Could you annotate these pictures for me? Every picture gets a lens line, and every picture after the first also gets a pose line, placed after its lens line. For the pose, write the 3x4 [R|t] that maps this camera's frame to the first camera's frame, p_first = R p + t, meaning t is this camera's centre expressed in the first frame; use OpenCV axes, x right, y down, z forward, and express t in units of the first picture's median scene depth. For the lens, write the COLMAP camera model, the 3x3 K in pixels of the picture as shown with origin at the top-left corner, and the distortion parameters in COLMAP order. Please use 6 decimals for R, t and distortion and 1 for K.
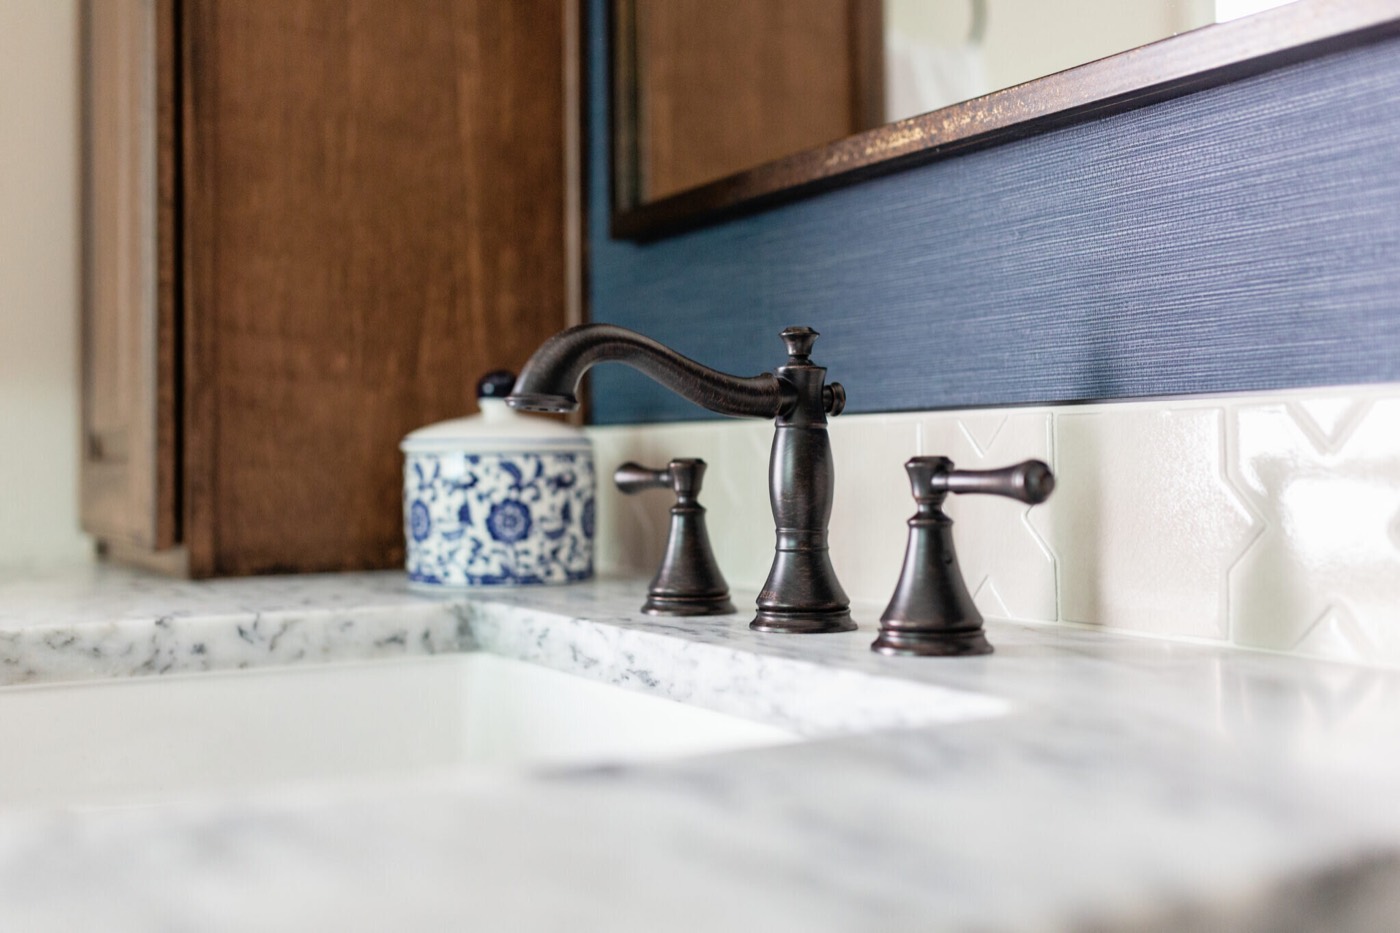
lens RADIAL K [[1504.8, 0, 700.0], [0, 1504.8, 466.5], [0, 0, 1]] dist [0.008057, 0.004299]
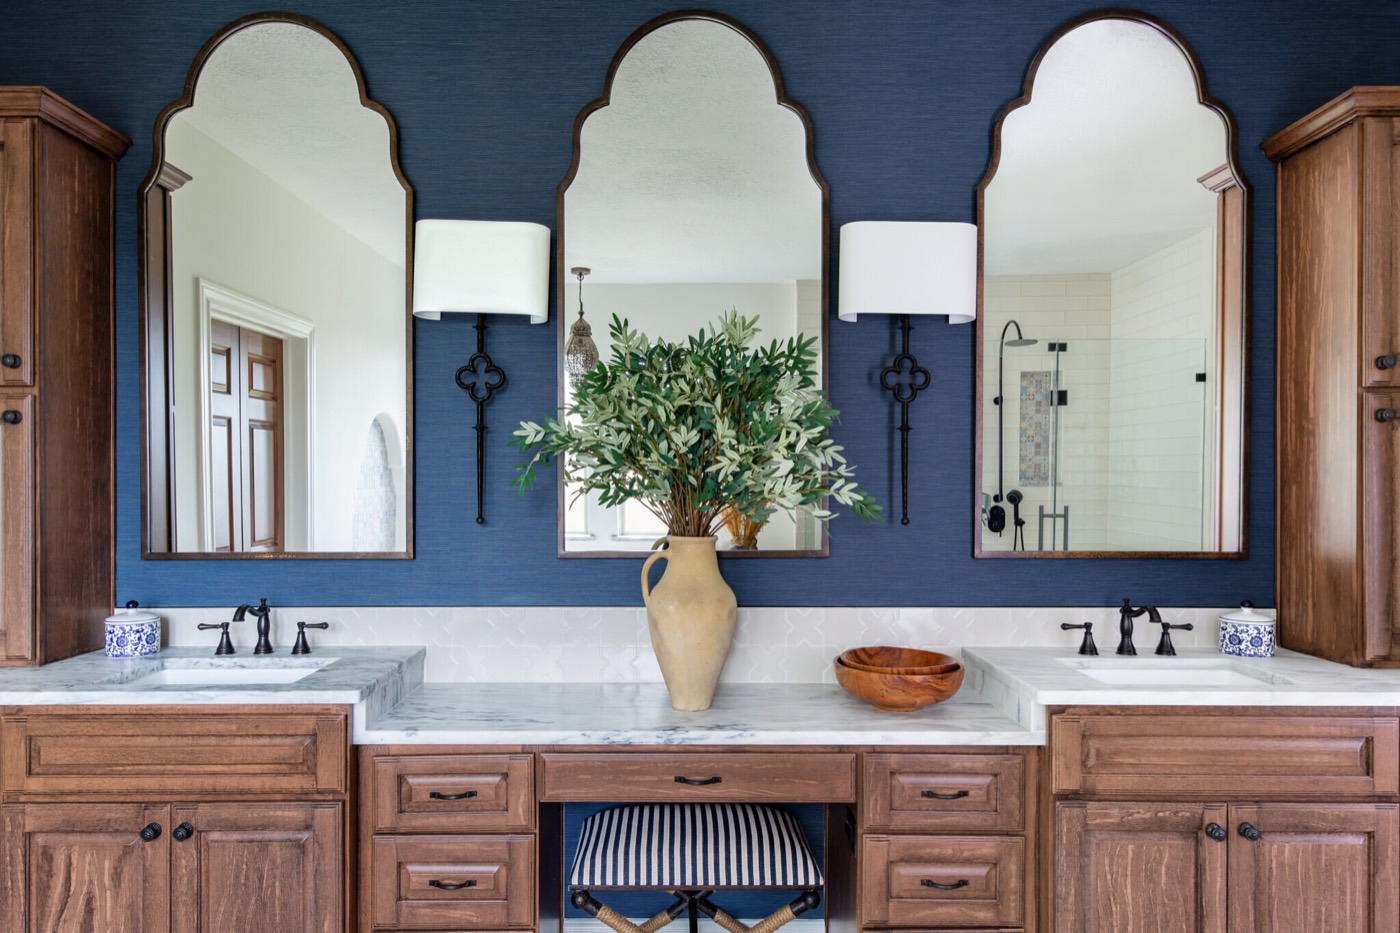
lens RADIAL K [[1058.1, 0, 700.0], [0, 1058.1, 466.5], [0, 0, 1]] dist [0.006270, 0.000327]
pose [[0.496326, 0.002680, 0.868132, -1.883194], [-0.000472, 0.999996, -0.002817, -0.424520], [-0.868136, 0.000989, 0.496326, -1.742748]]
